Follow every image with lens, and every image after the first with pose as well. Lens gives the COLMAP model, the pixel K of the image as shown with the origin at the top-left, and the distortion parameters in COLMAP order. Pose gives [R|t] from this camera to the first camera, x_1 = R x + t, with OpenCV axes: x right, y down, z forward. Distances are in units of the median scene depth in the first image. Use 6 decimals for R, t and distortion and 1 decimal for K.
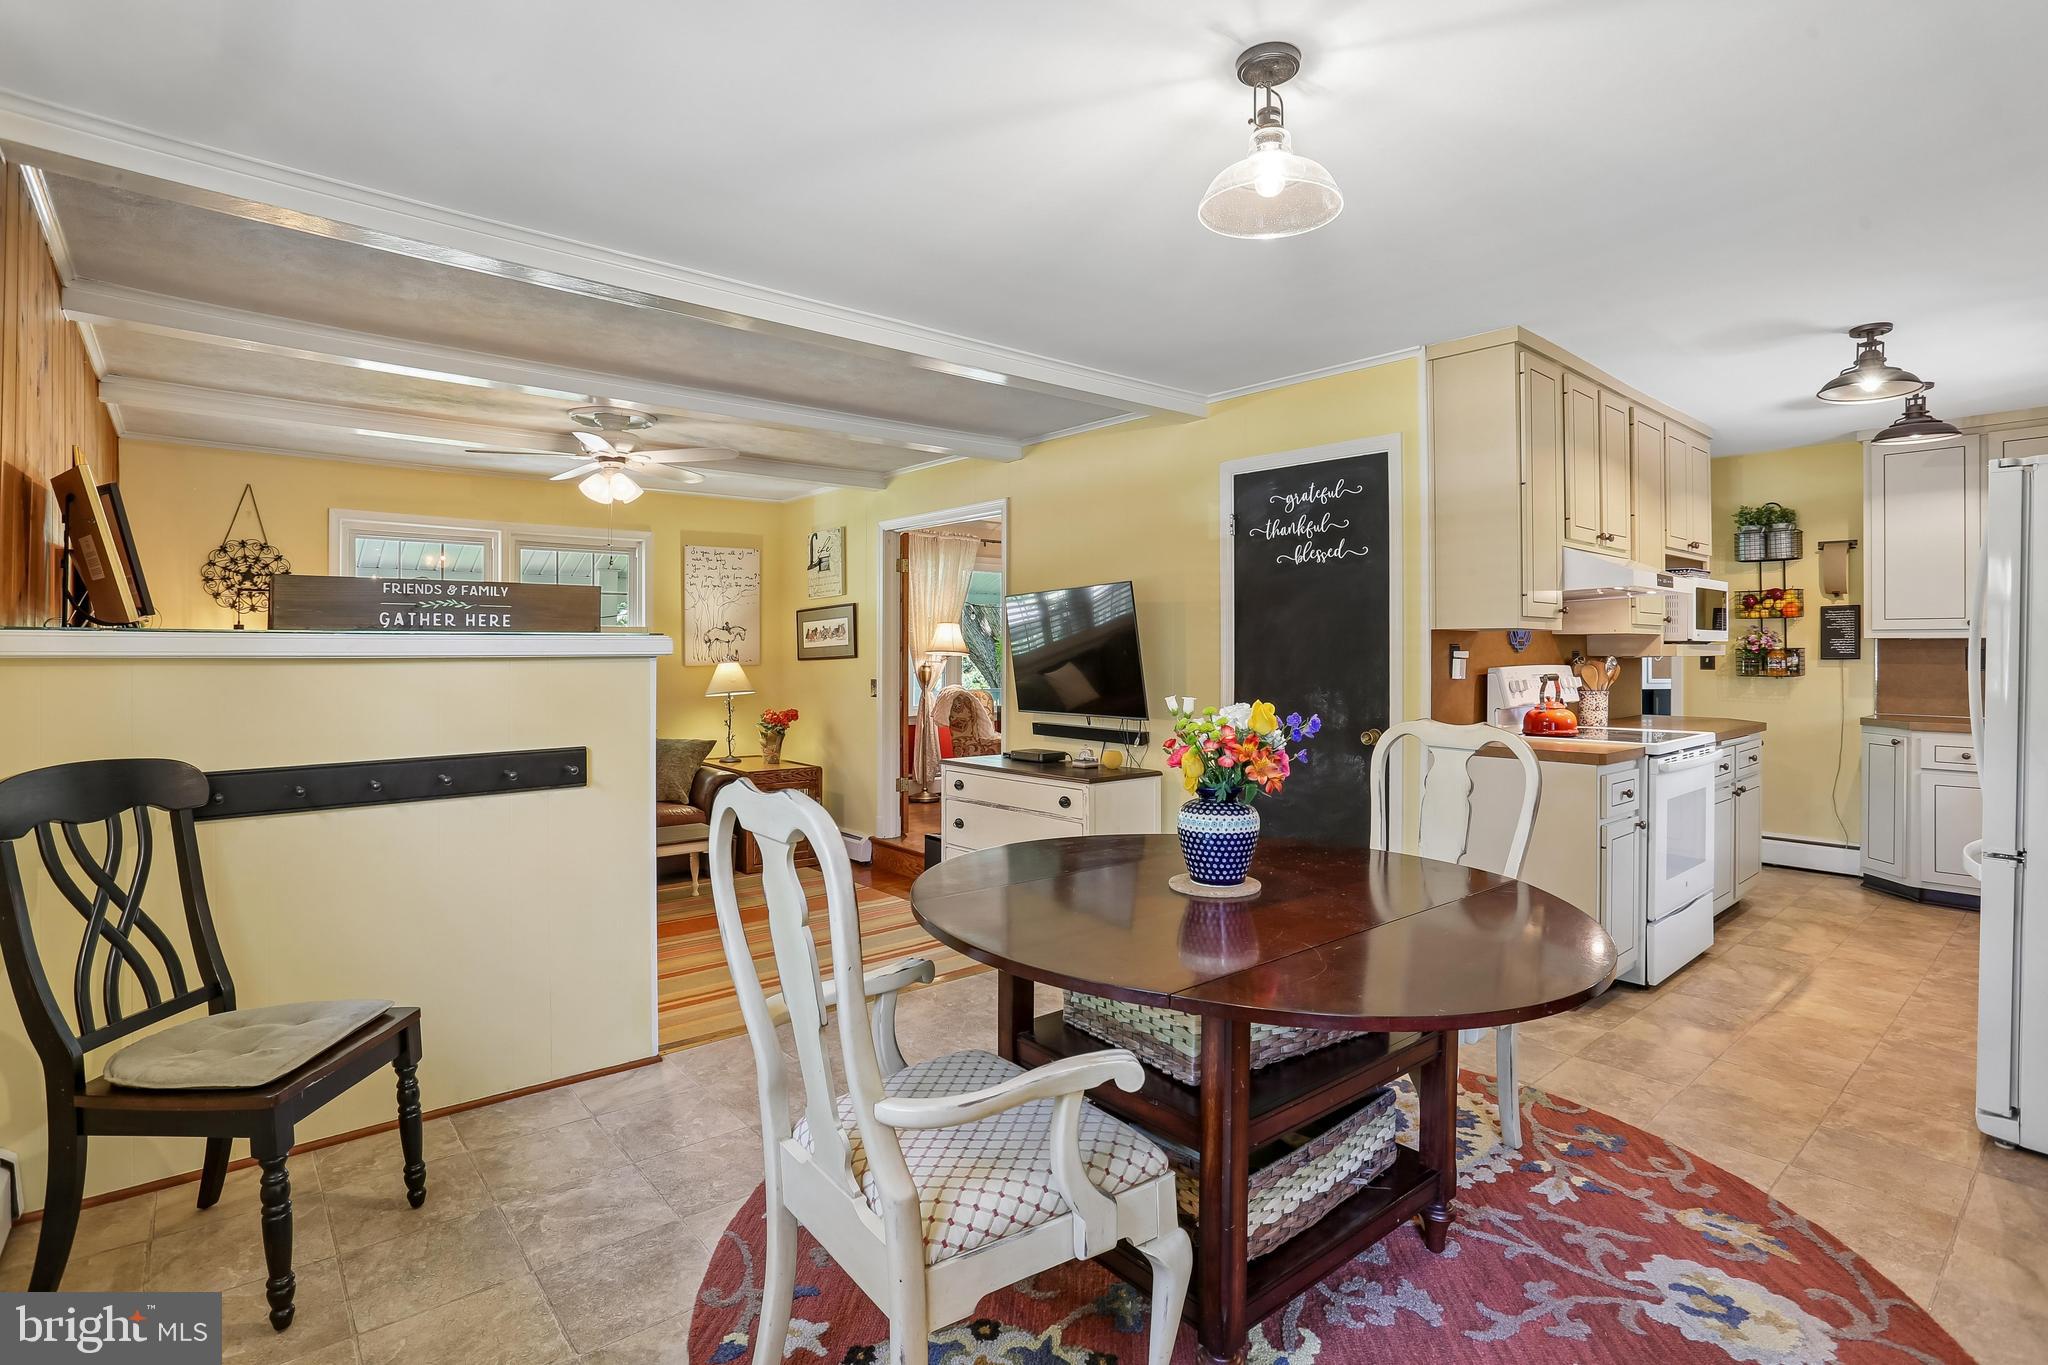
lens RADIAL K [[994.9, 0, 994.0], [0, 994.9, 658.6], [0, 0, 1]] dist [-0.046499, 0.007197]
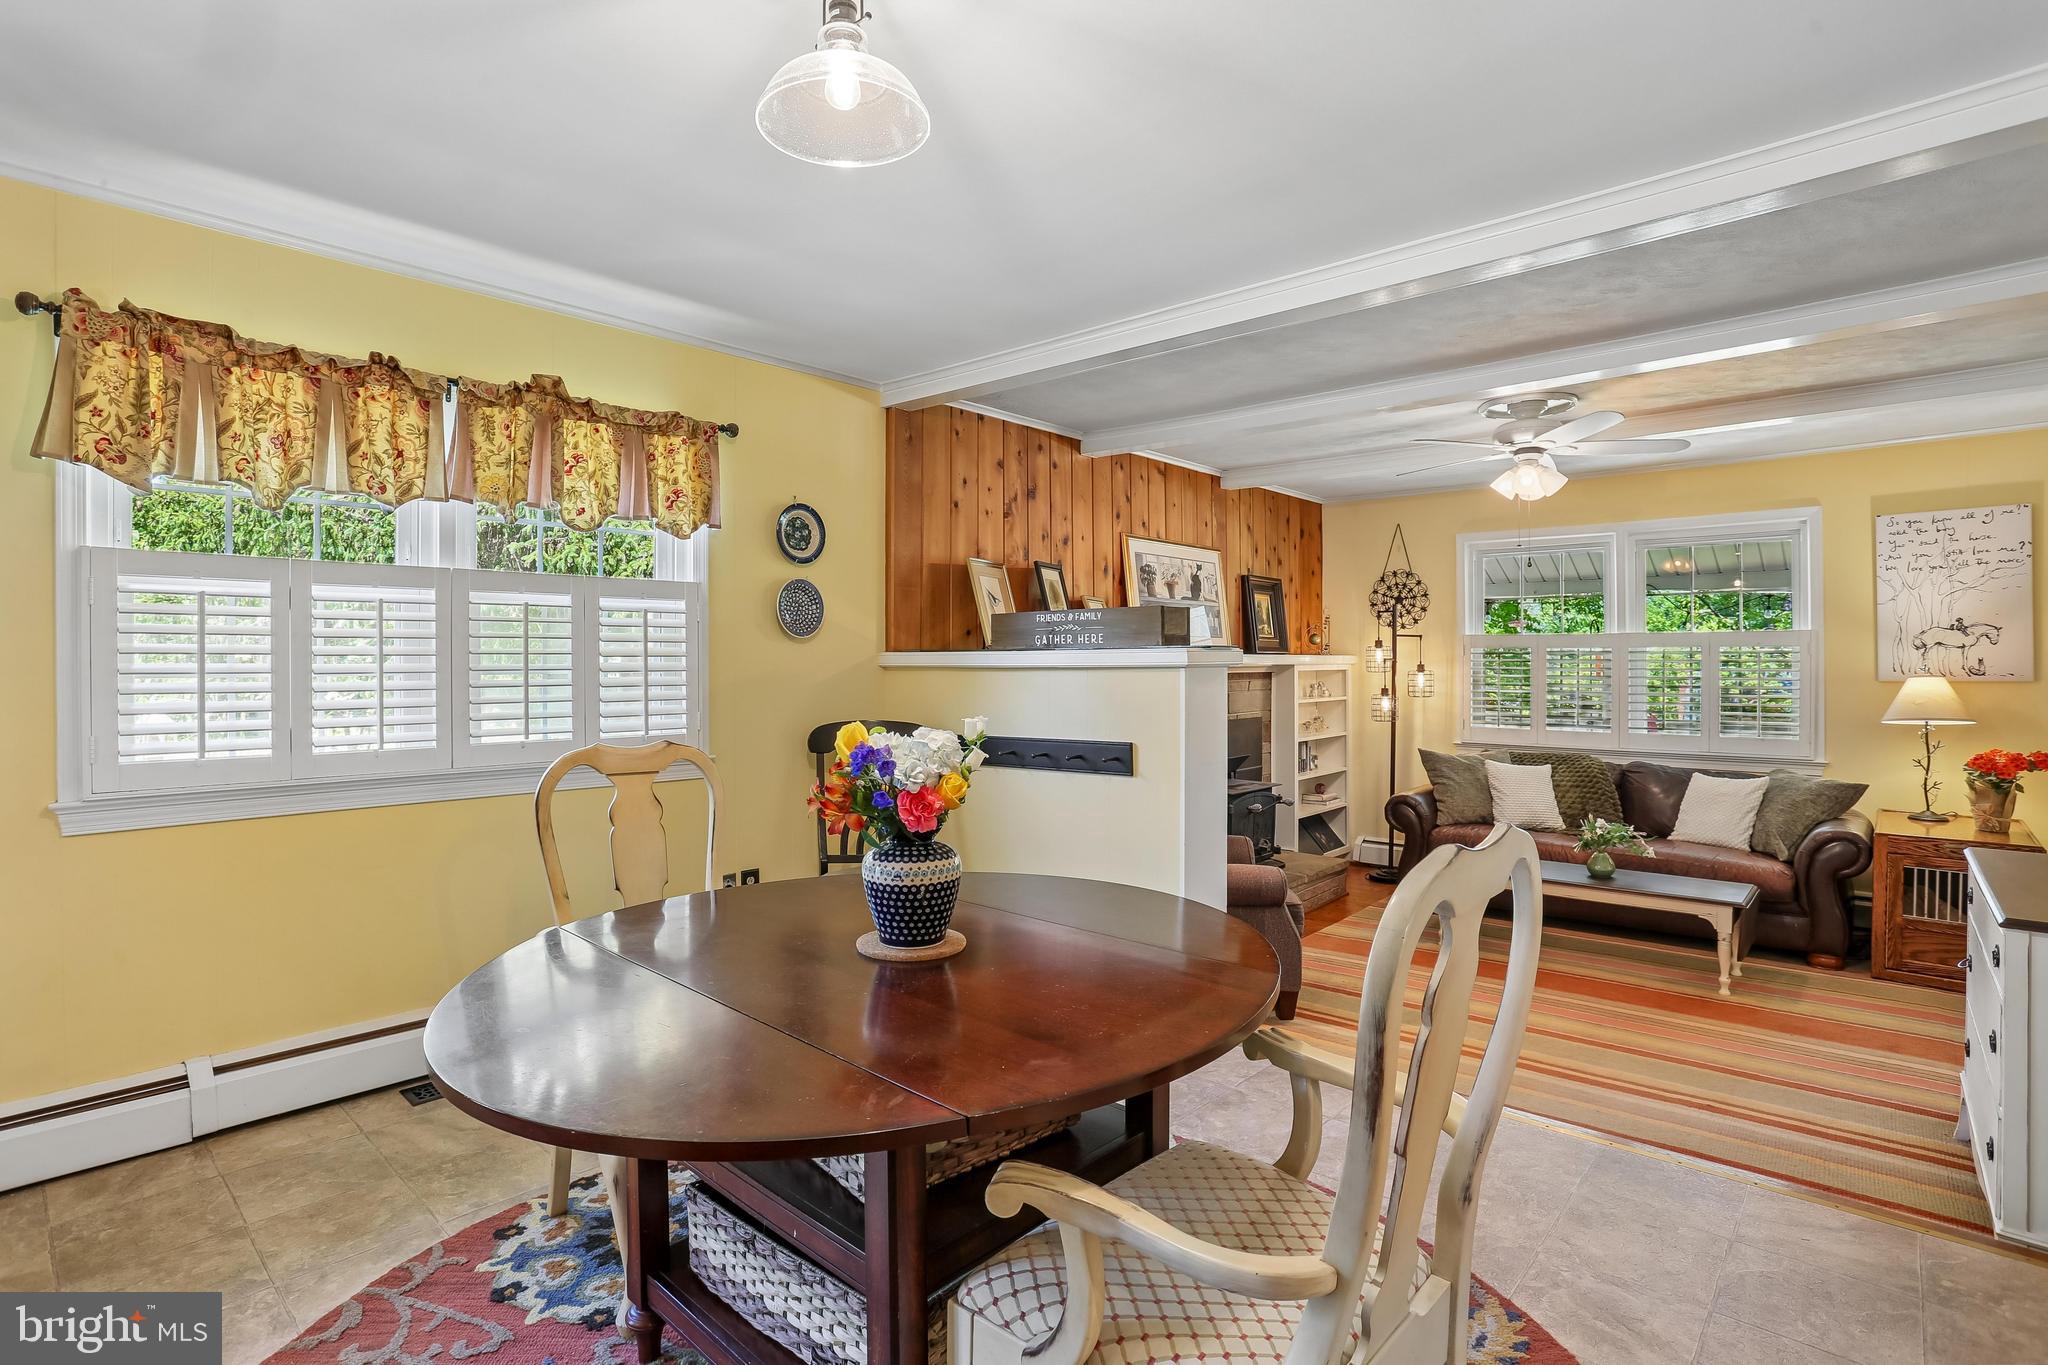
lens RADIAL K [[994.9, 0, 1020.1], [0, 994.9, 667.8], [0, 0, 1]] dist [-0.046499, 0.007197]
pose [[0.158611, 0.004356, -0.987332, 0.301737], [-0.004928, 0.999981, 0.003621, -0.001935], [0.987329, 0.004291, 0.158629, 0.274815]]
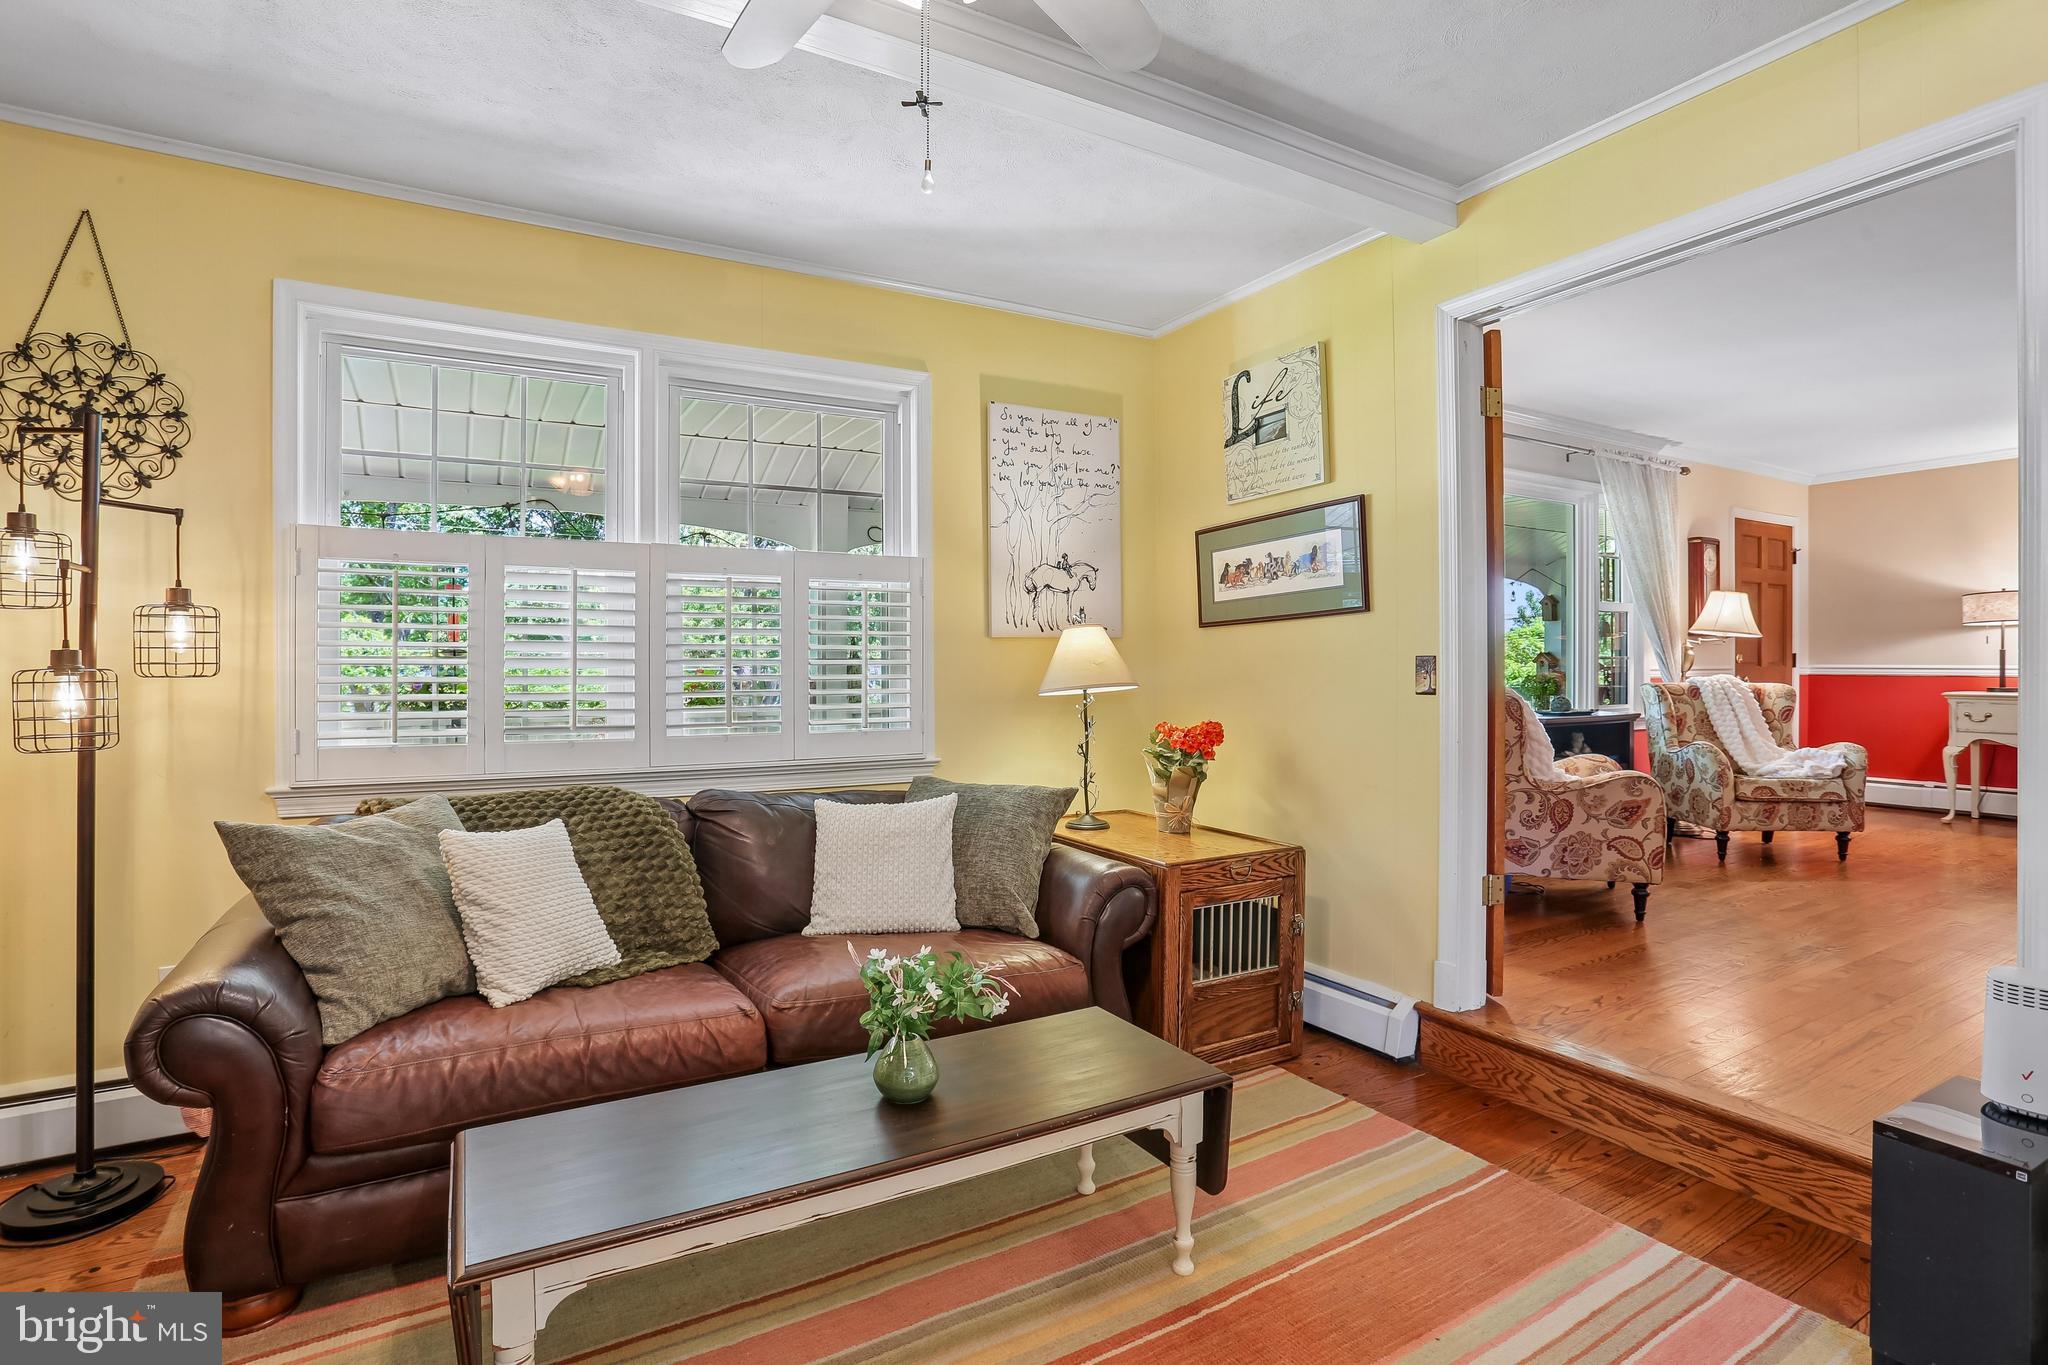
lens RADIAL K [[994.9, 0, 1015.9], [0, 994.9, 674.5], [0, 0, 1]] dist [-0.046499, 0.007197]
pose [[0.987168, -0.002206, -0.159671, -0.226744], [0.002838, 0.999989, 0.003730, 0.026249], [0.159661, -0.004135, 0.987163, 0.516124]]
